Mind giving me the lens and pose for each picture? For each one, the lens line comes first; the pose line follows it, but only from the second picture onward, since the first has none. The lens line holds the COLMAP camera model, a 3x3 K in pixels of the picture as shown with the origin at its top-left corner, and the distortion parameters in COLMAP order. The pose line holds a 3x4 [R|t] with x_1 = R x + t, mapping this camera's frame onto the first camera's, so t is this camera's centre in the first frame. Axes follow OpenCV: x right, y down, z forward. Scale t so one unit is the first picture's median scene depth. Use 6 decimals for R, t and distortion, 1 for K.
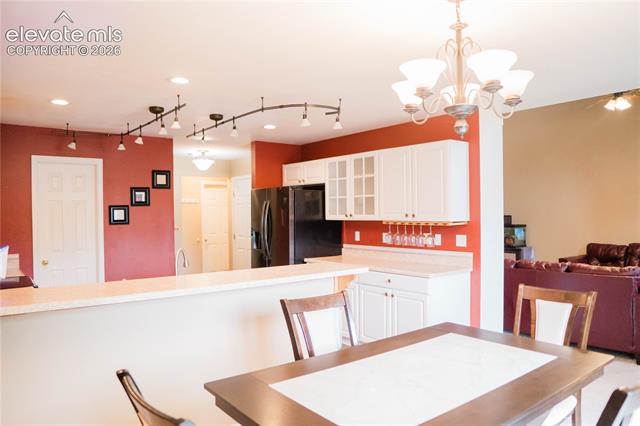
lens RADIAL K [[447.9, 0, 320.9], [0, 447.9, 217.2], [0, 0, 1]] dist [-0.080123, 0.032003]
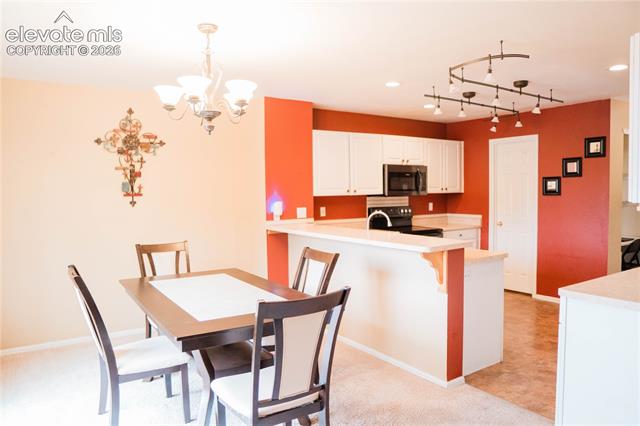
lens RADIAL K [[447.9, 0, 318.6], [0, 447.9, 214.2], [0, 0, 1]] dist [-0.080123, 0.032003]
pose [[-0.099729, 0.068515, -0.992653, 0.621140], [-0.000469, 0.997623, 0.068905, -0.009464], [0.995014, 0.007338, -0.099460, 0.546350]]
